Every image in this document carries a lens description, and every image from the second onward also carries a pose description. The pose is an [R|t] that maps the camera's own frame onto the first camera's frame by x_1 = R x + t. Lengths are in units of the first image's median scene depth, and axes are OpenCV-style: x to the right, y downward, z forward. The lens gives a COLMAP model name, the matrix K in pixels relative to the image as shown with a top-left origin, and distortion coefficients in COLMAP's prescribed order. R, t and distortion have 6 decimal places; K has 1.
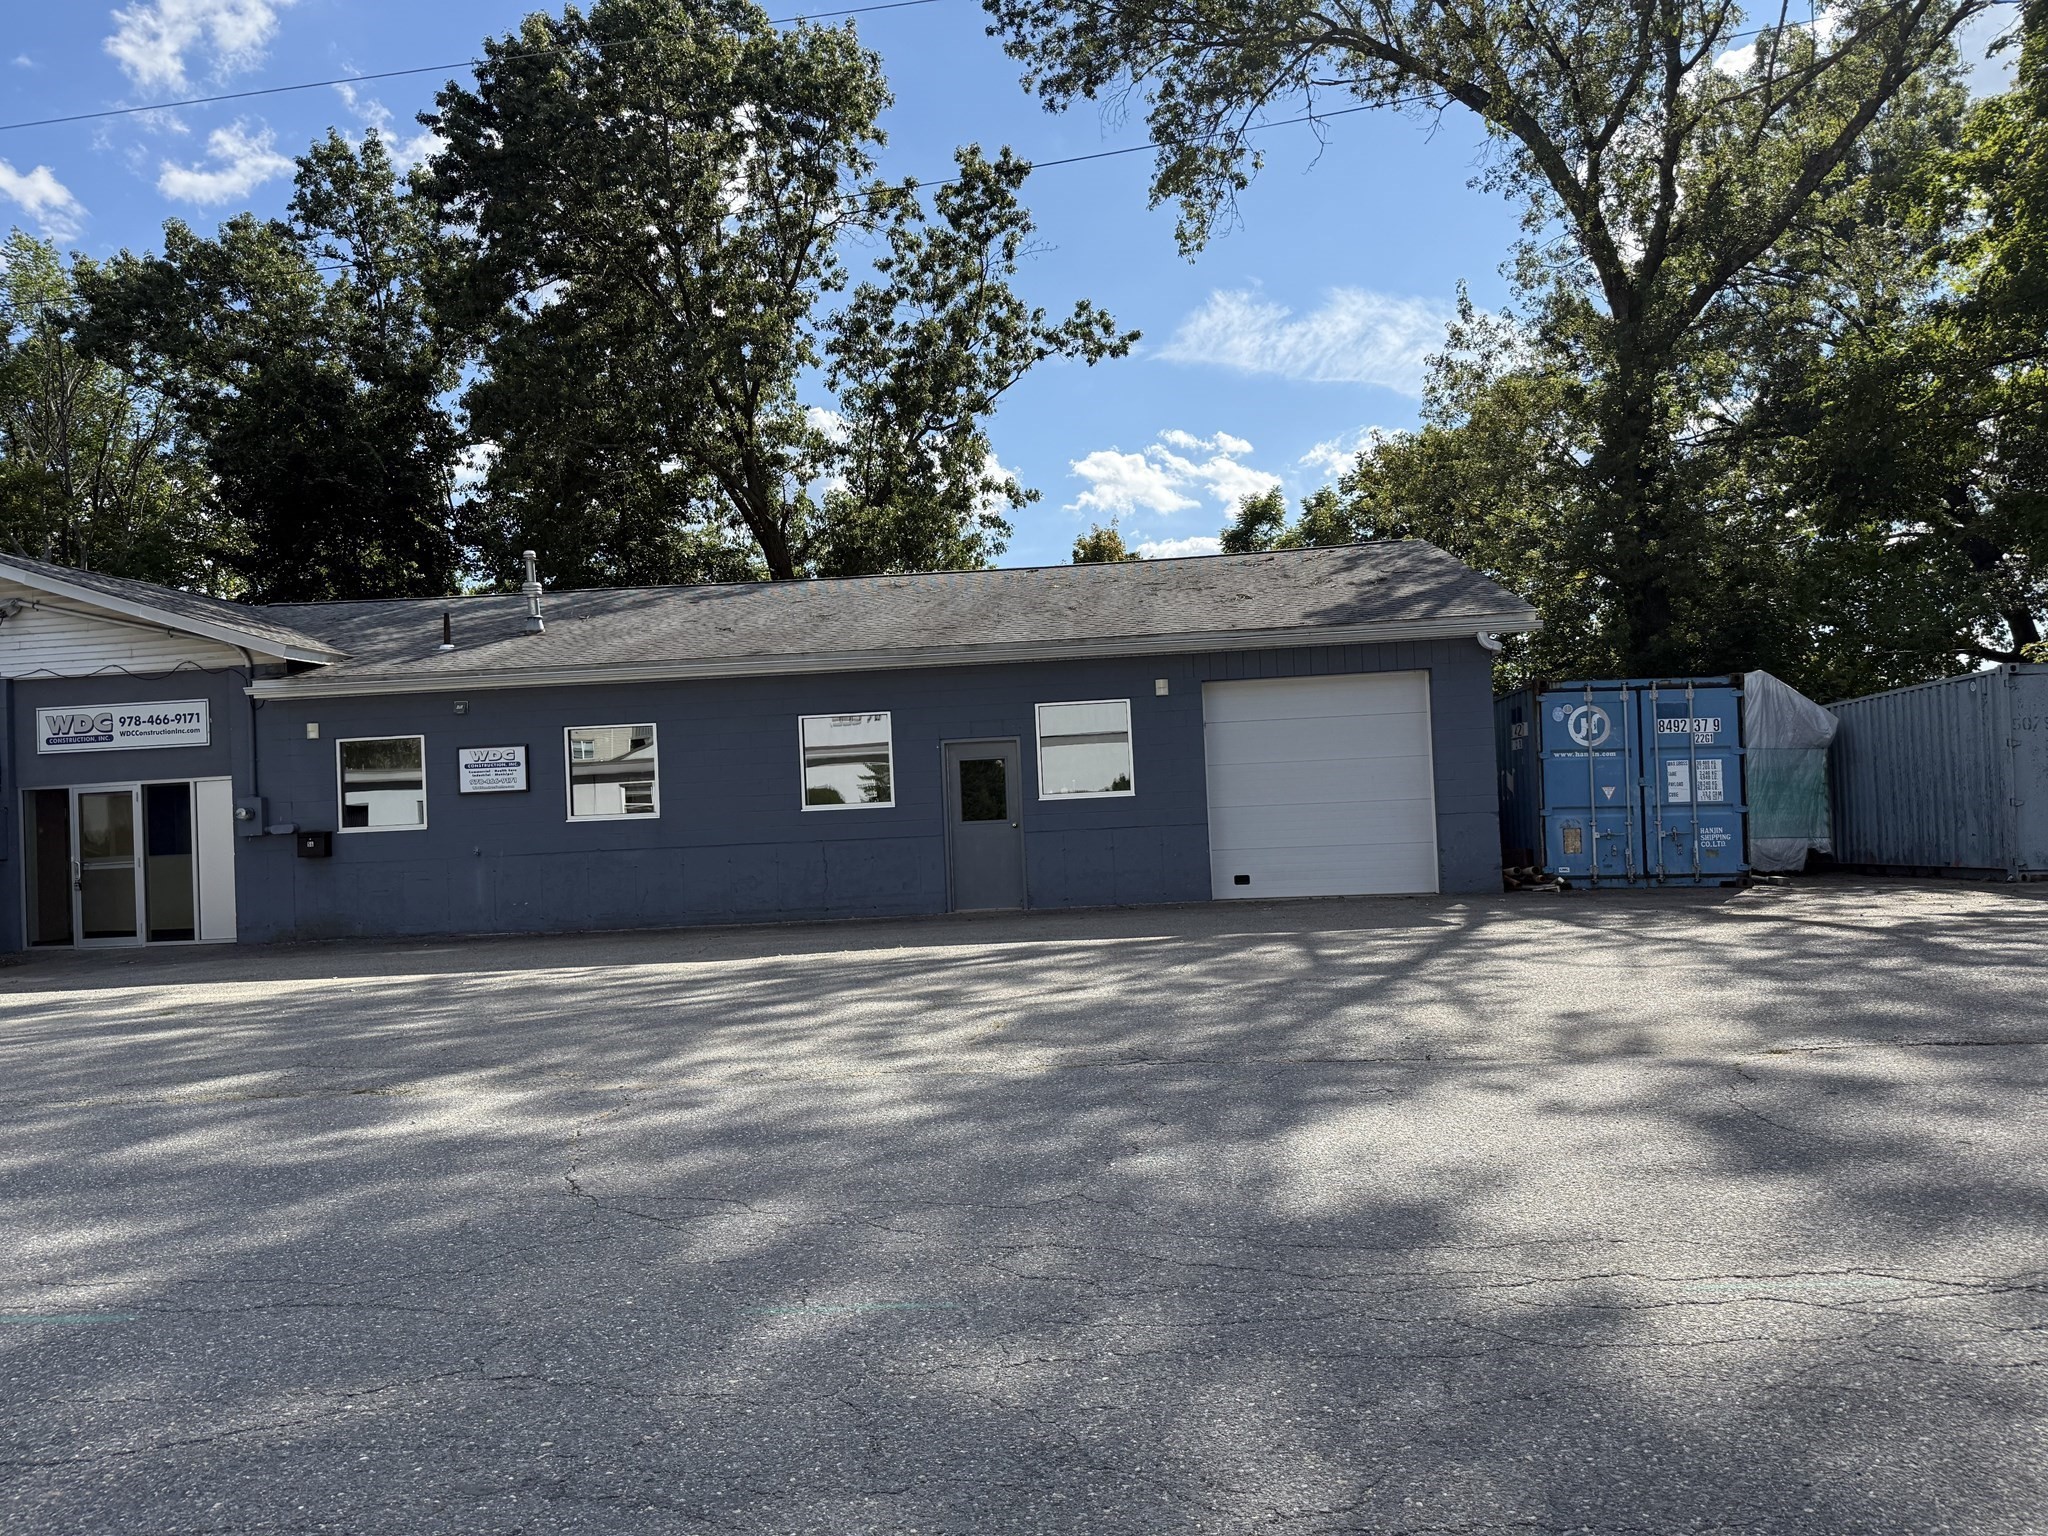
lens RADIAL K [[1431.9, 0, 1026.7], [0, 1431.9, 811.5], [0, 0, 1]] dist [0.004855, -0.040493]
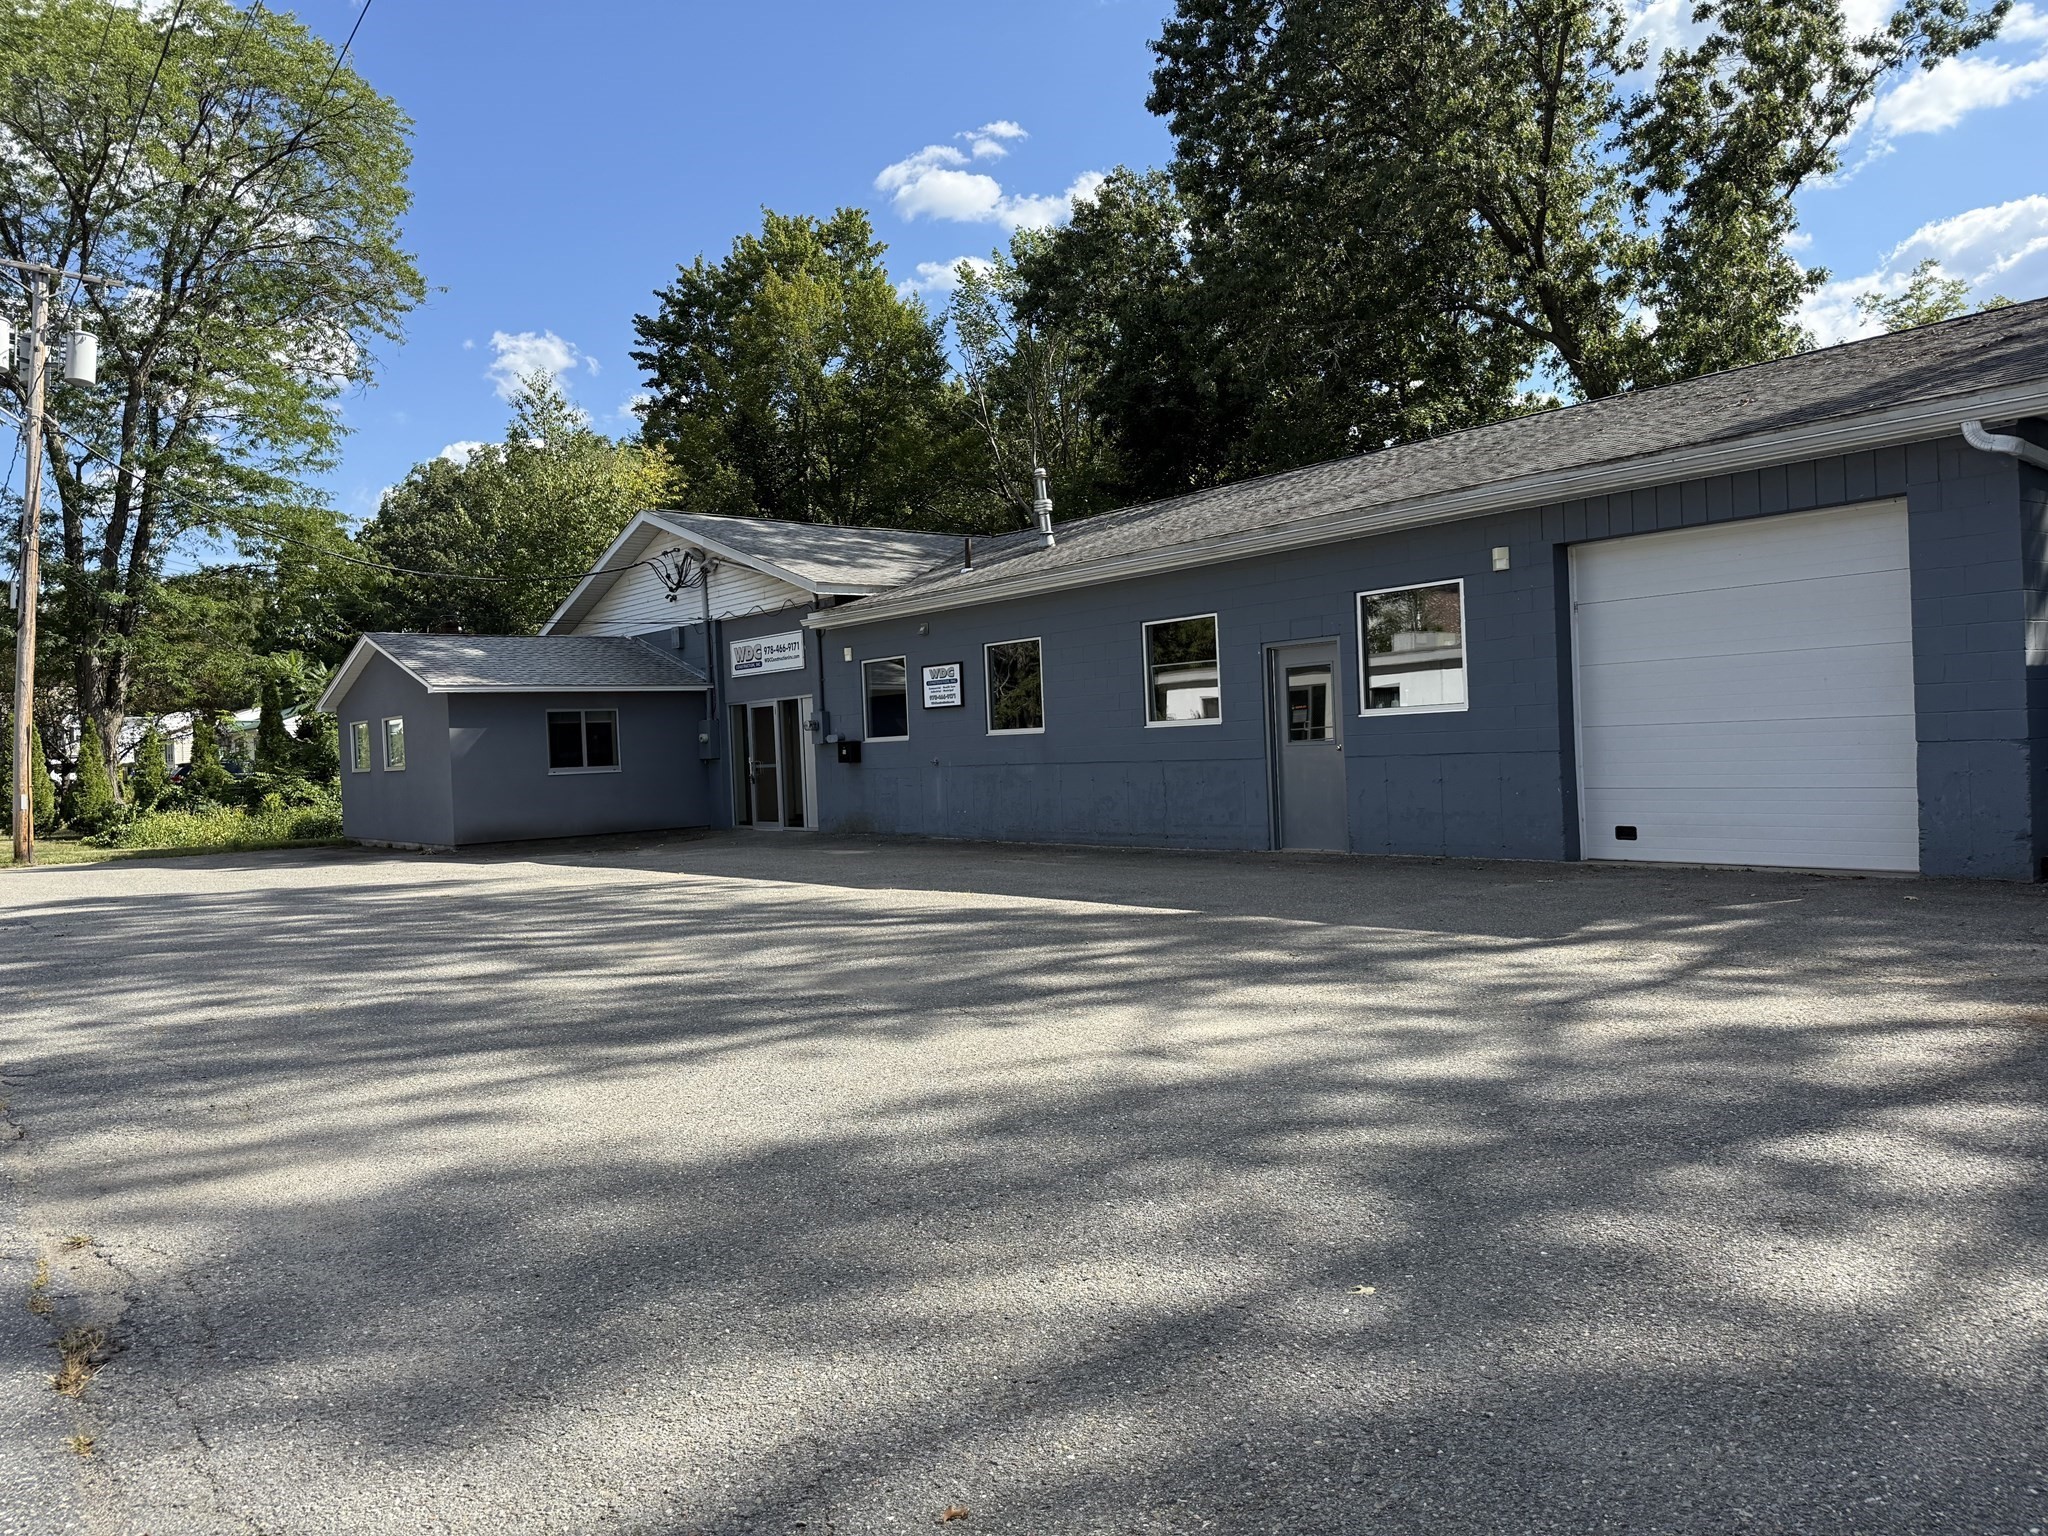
lens RADIAL K [[1417.3, 0, 1015.9], [0, 1417.3, 752.8], [0, 0, 1]] dist [0.027848, -0.039966]
pose [[0.682325, 0.020871, -0.730751, 0.430596], [0.016259, 0.998912, 0.043711, -0.024281], [0.730868, -0.041706, 0.681244, 0.308809]]
